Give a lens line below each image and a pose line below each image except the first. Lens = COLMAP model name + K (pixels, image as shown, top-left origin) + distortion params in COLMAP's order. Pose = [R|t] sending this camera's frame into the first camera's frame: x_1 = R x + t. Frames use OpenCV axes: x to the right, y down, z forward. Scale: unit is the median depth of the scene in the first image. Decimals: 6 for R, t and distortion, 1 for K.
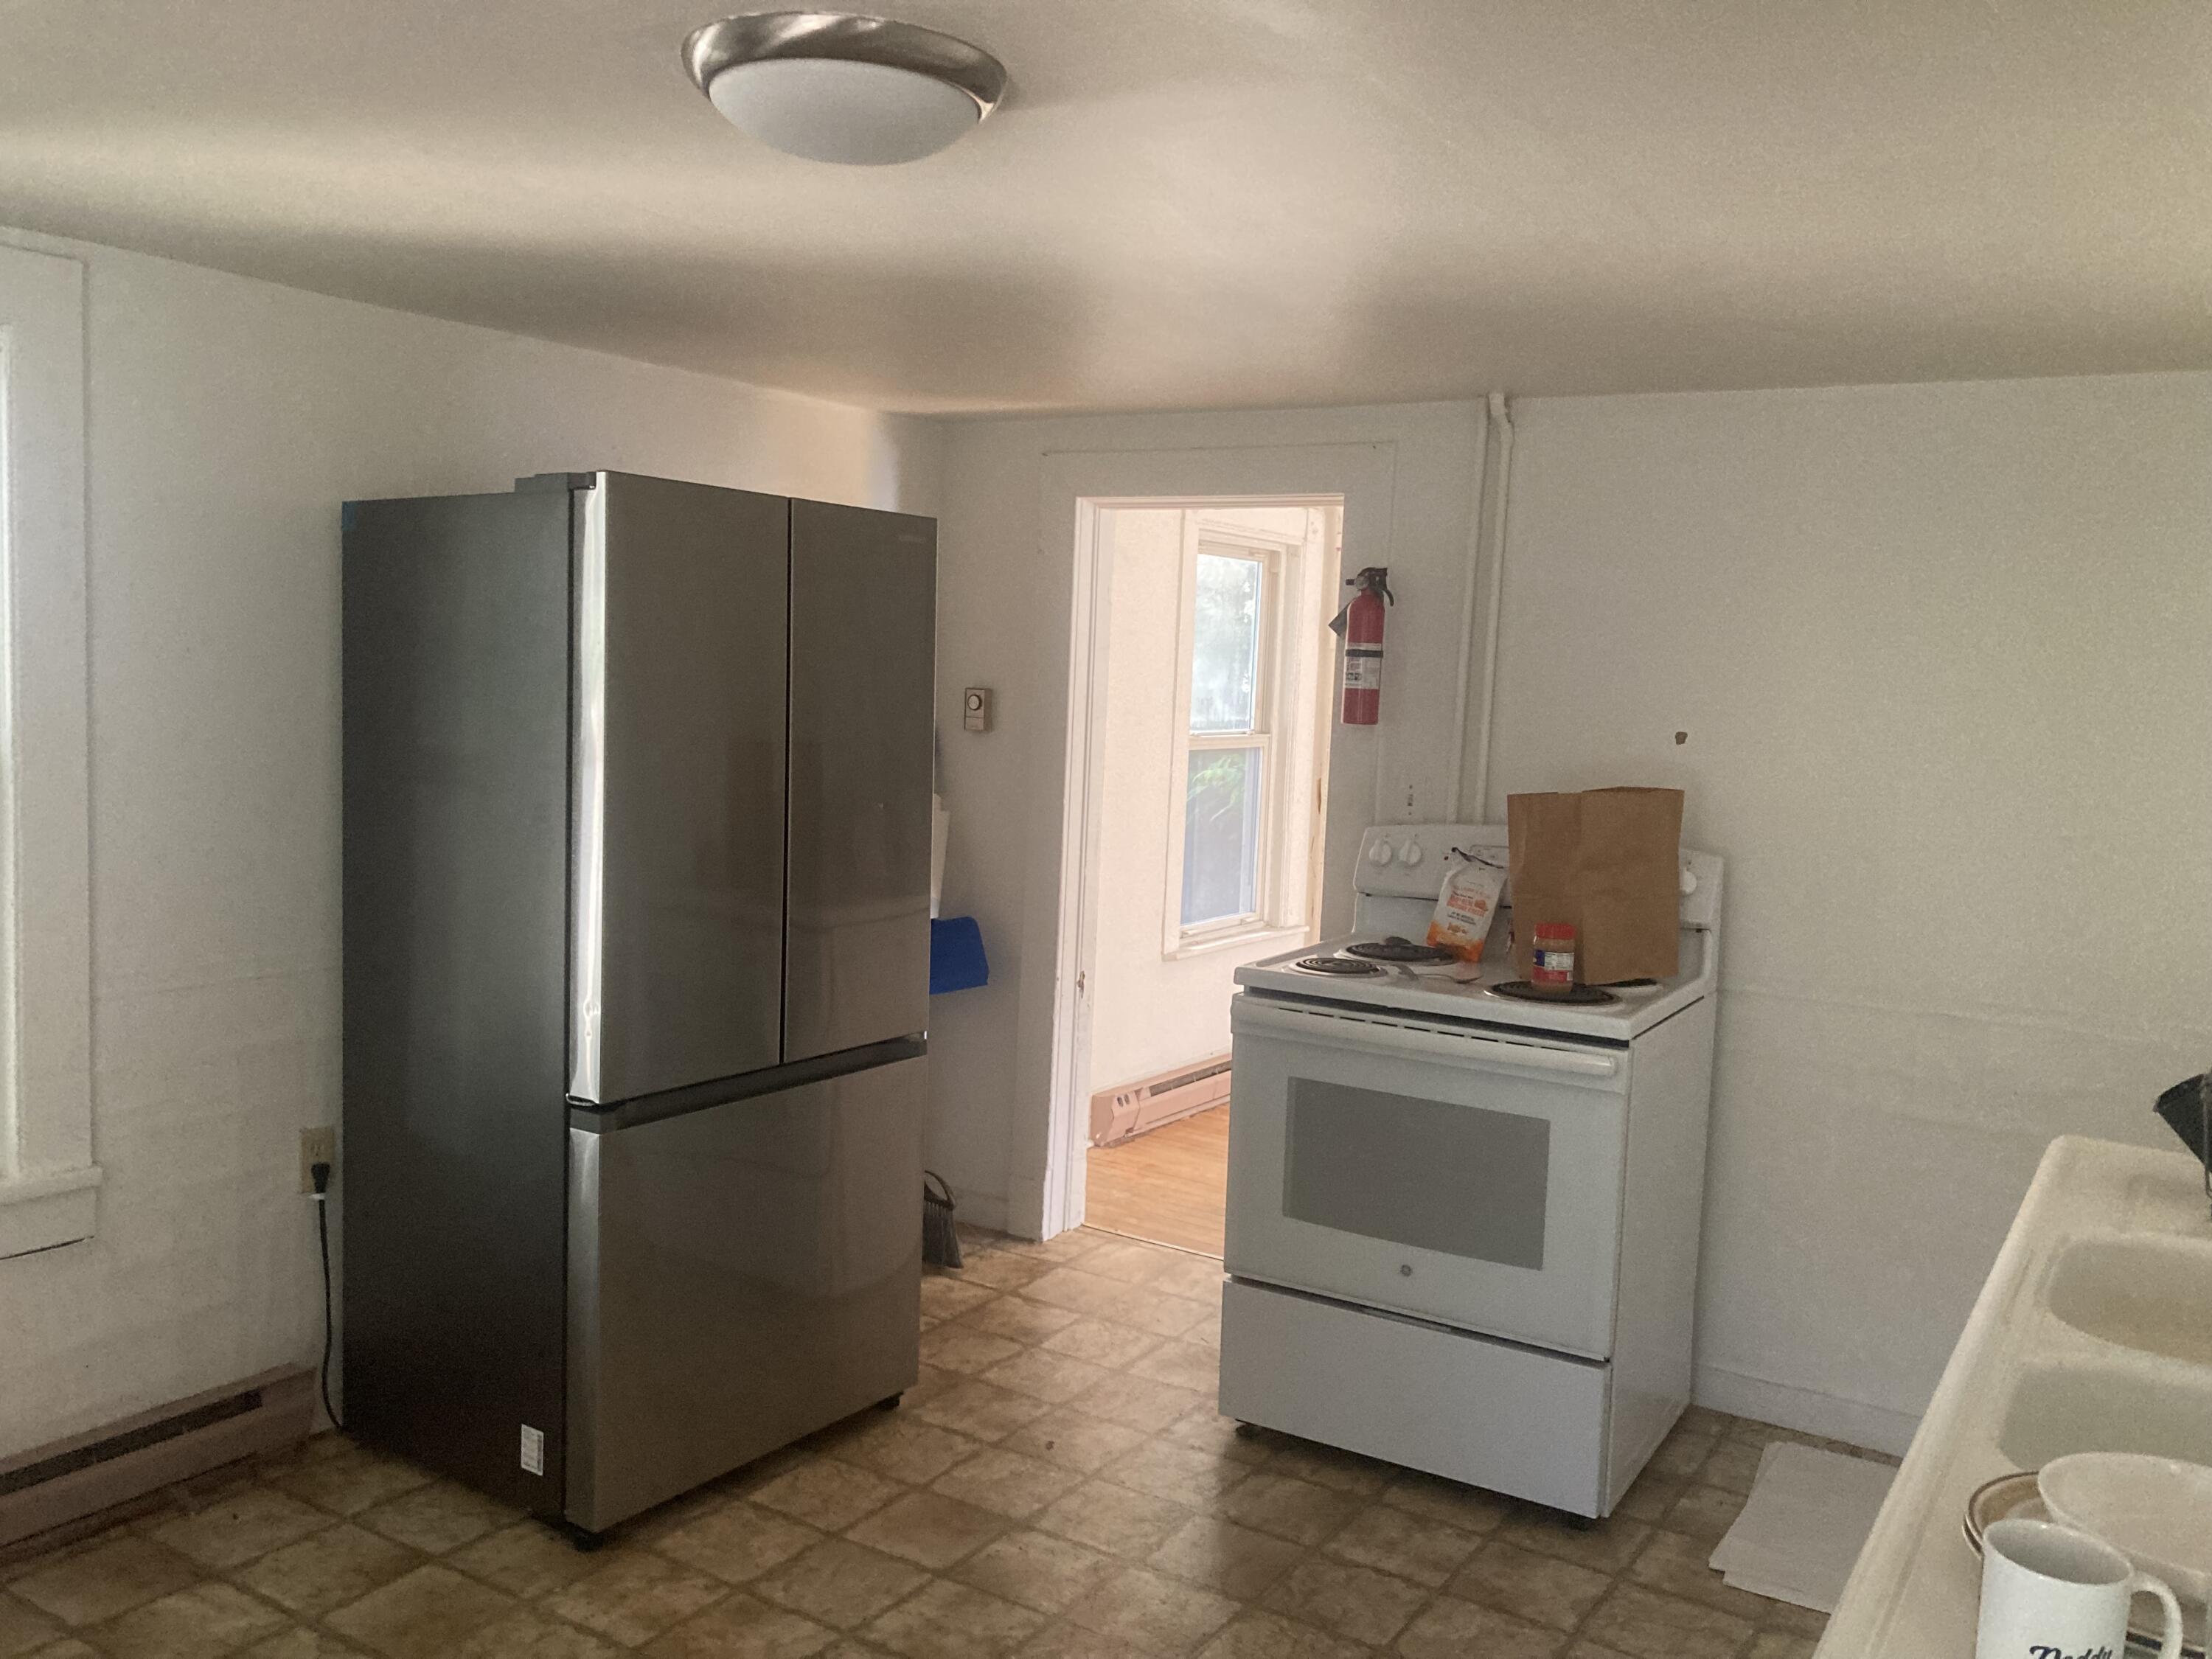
lens RADIAL K [[1831.4, 0, 1108.6], [0, 1831.4, 836.0], [0, 0, 1]] dist [0.034060, -0.004109]
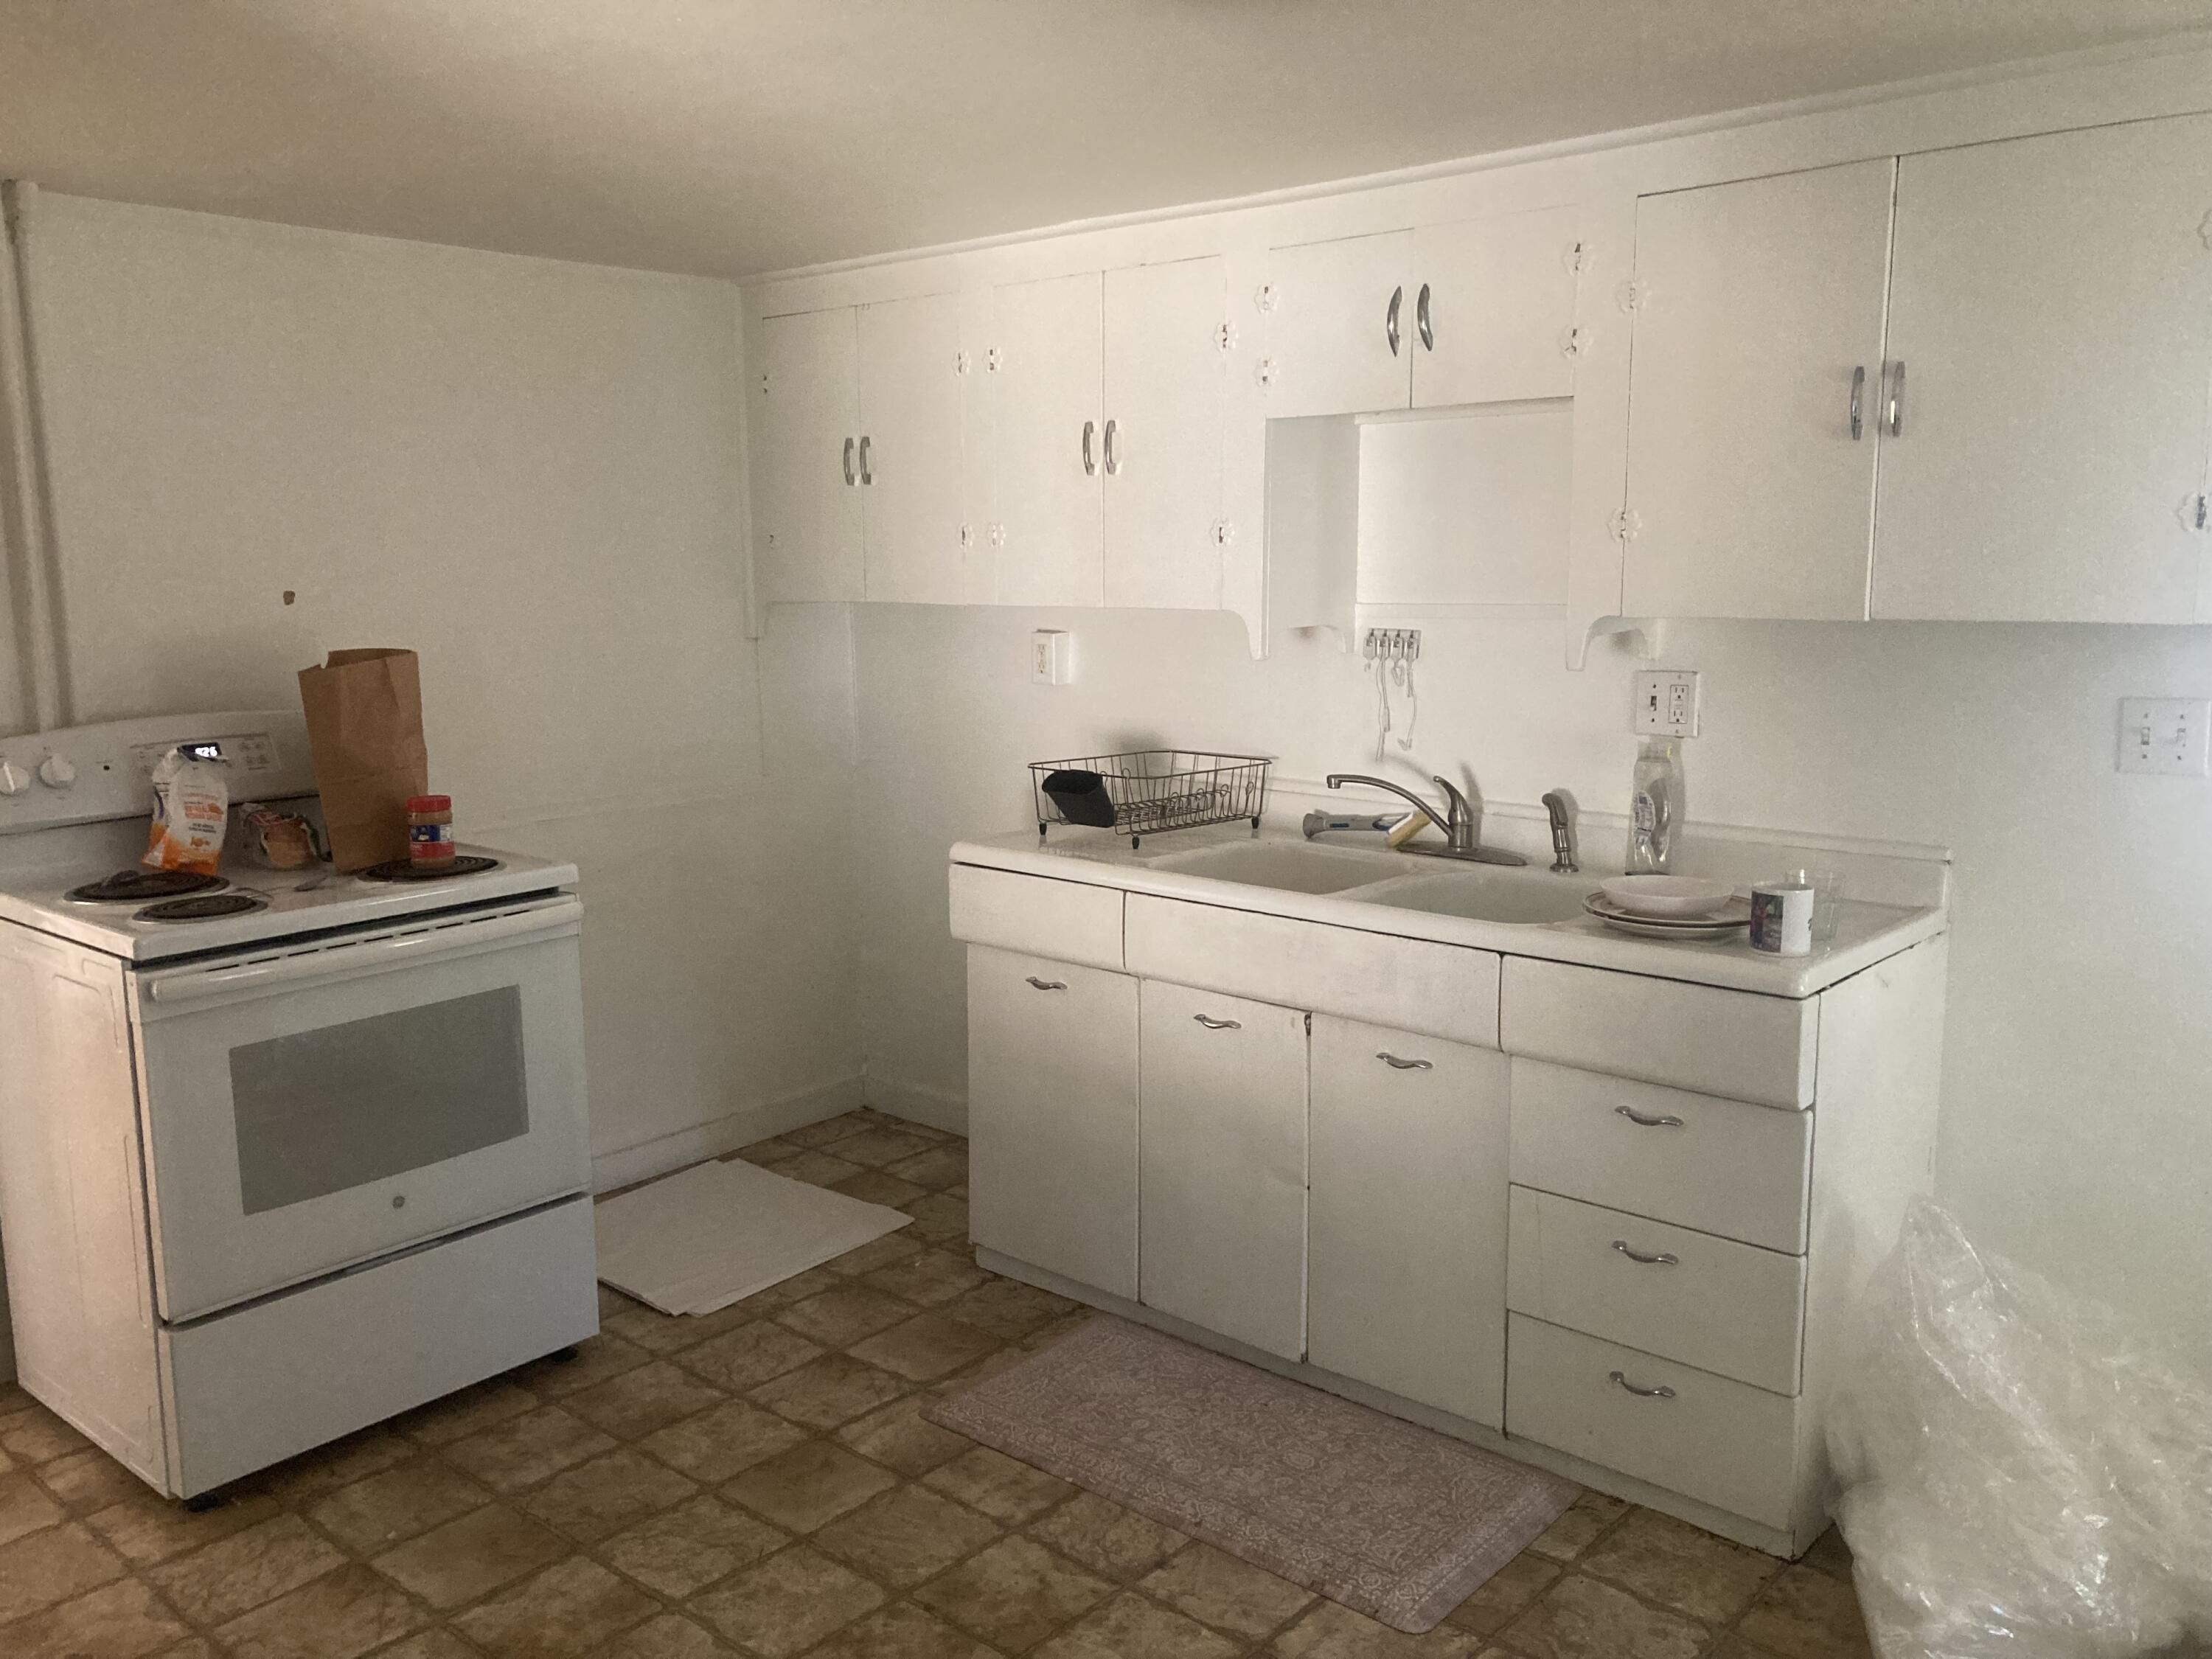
lens RADIAL K [[1831.4, 0, 1101.8], [0, 1831.4, 838.7], [0, 0, 1]] dist [0.034060, -0.004109]
pose [[0.159523, -0.205154, 0.965642, -0.658257], [0.113623, 0.975483, 0.188474, -0.074608], [-0.980633, 0.079653, 0.178923, 0.506459]]
